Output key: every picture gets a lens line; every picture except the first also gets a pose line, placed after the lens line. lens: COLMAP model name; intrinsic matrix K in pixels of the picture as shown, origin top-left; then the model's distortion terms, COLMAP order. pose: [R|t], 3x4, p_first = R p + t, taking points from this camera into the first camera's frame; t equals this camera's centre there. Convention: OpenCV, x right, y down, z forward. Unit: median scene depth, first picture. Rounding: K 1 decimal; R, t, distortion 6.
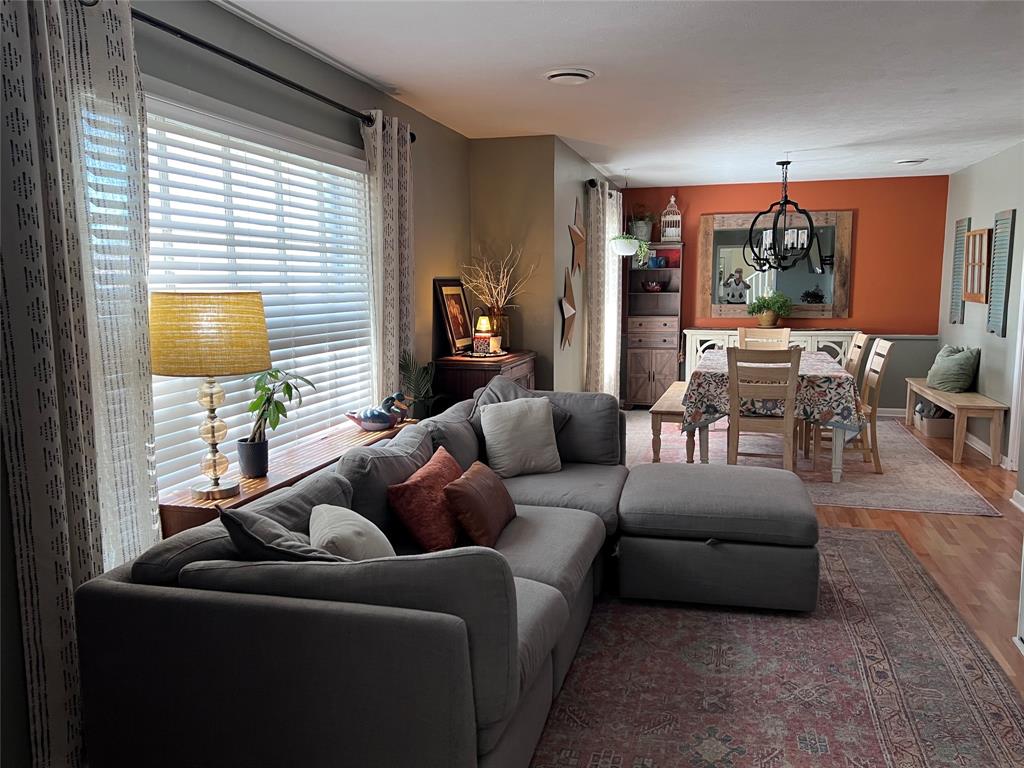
lens RADIAL K [[807.9, 0, 477.0], [0, 807.9, 388.3], [0, 0, 1]] dist [-0.014654, -0.014364]
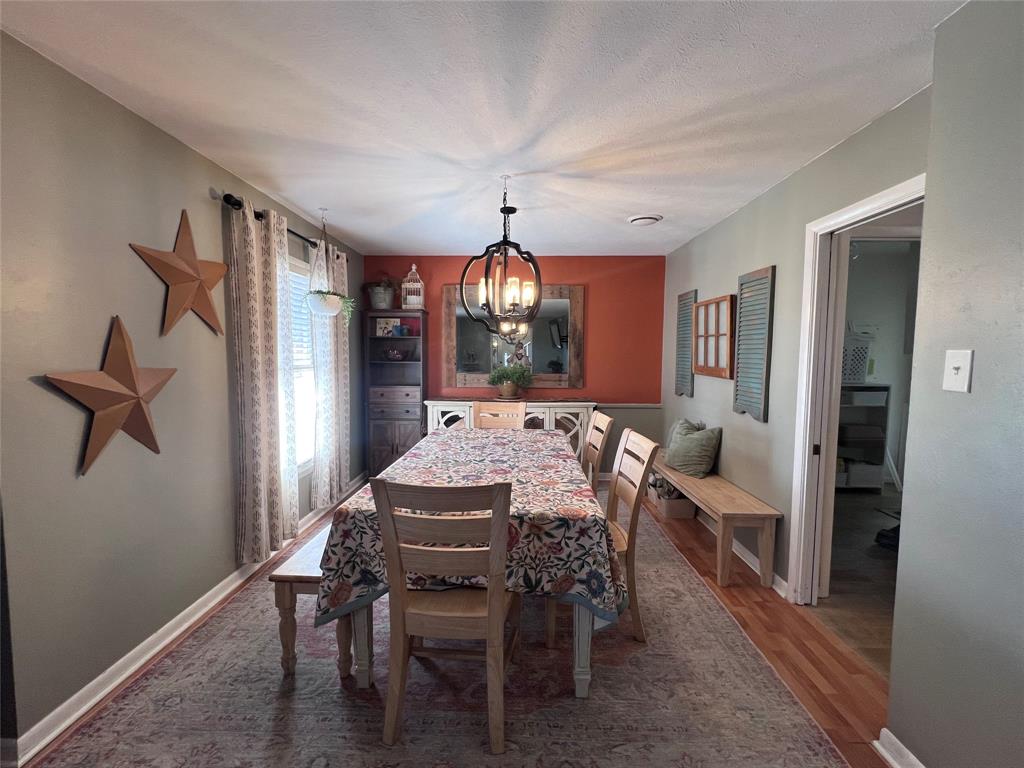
lens RADIAL K [[442.3, 0, 511.6], [0, 442.3, 382.4], [0, 0, 1]] dist [-0.001171, -0.000149]
pose [[0.959665, -0.002879, 0.281130, 0.244559], [0.021052, 0.997876, -0.061644, -0.070386], [-0.280356, 0.065076, 0.957688, 0.550484]]
